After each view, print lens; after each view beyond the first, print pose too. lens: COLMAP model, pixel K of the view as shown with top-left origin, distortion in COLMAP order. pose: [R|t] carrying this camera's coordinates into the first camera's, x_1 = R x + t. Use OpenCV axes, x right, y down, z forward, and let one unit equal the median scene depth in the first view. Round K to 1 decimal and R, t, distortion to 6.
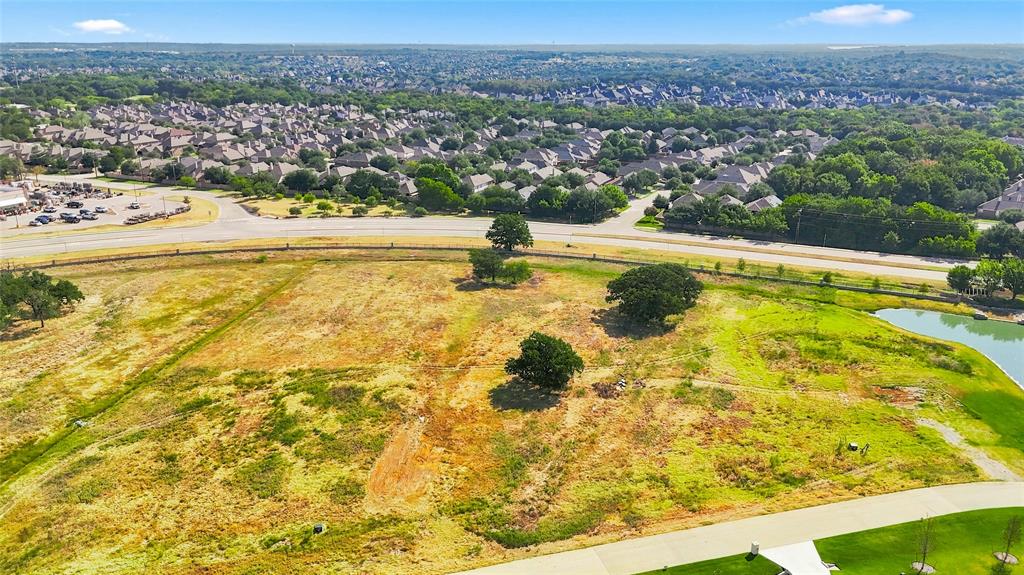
lens RADIAL K [[782.7, 0, 512.0], [0, 782.7, 287.5], [0, 0, 1]] dist [0.075786, -0.092055]
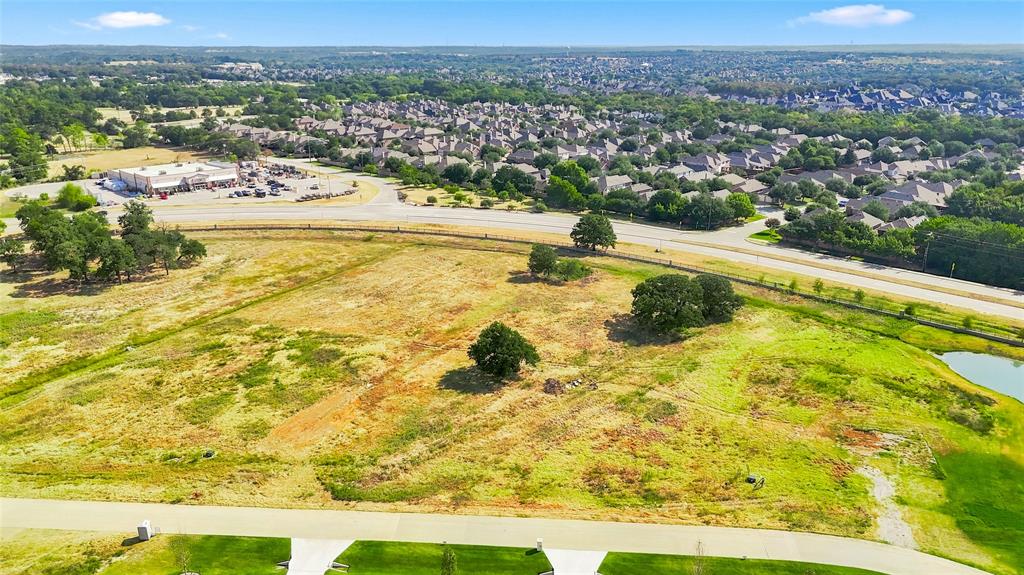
lens RADIAL K [[782.7, 0, 512.0], [0, 782.7, 287.5], [0, 0, 1]] dist [0.075786, -0.092055]
pose [[0.934412, 0.102968, -0.340987, 0.251715], [-0.103617, 0.994483, 0.016363, -0.005140], [0.340790, 0.020042, 0.939926, 0.013254]]
